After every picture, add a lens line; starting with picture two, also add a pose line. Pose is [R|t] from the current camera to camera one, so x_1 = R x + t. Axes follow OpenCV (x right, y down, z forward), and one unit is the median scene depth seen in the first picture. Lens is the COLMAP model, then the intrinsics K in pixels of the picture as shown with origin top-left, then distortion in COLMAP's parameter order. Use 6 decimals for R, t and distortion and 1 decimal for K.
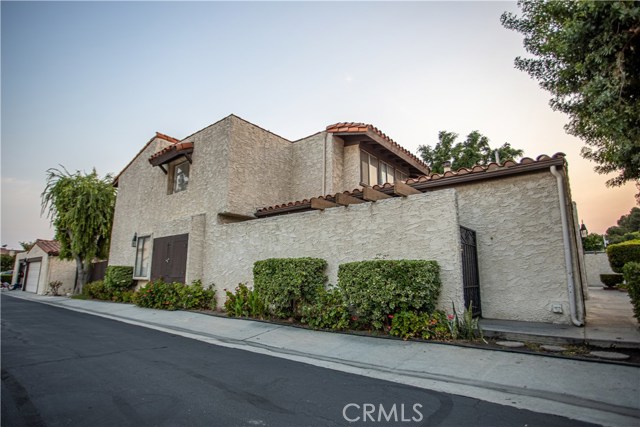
lens RADIAL K [[325.0, 0, 320.0], [0, 325.0, 213.5], [0, 0, 1]] dist [-0.045215, 0.000738]
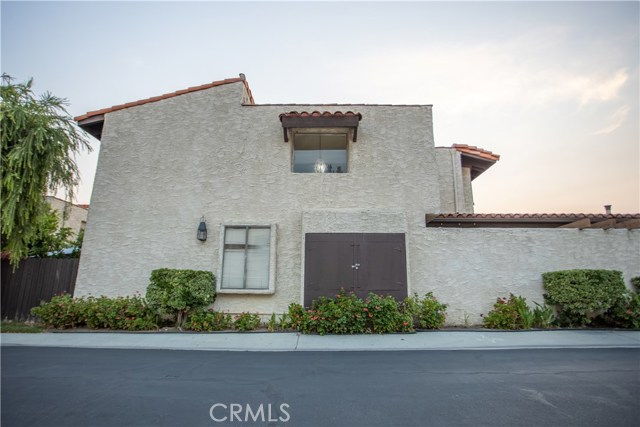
lens RADIAL K [[326.4, 0, 320.0], [0, 326.4, 213.5], [0, 0, 1]] dist [-0.074973, 0.033874]
pose [[0.781487, 0.141637, 0.607632, -1.031031], [-0.122535, 0.989767, -0.073117, 0.094193], [-0.611770, -0.017317, 0.790846, 0.488479]]
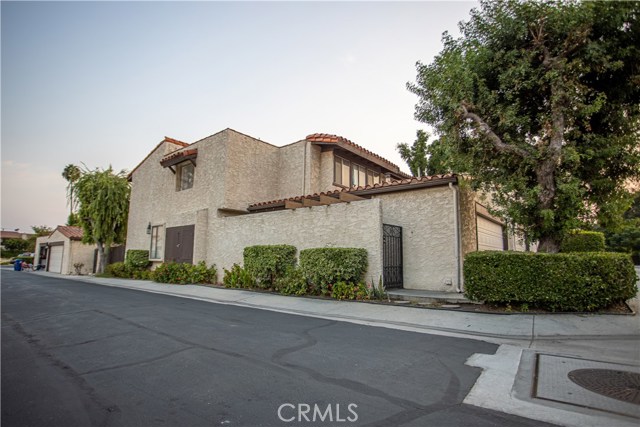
lens RADIAL K [[325.0, 0, 320.0], [0, 325.0, 213.5], [0, 0, 1]] dist [-0.045215, 0.000738]
pose [[0.999973, 0.002979, -0.006664, 0.089288], [-0.002631, 0.998662, 0.051639, -0.046871], [0.006809, -0.051620, 0.998644, -0.250750]]
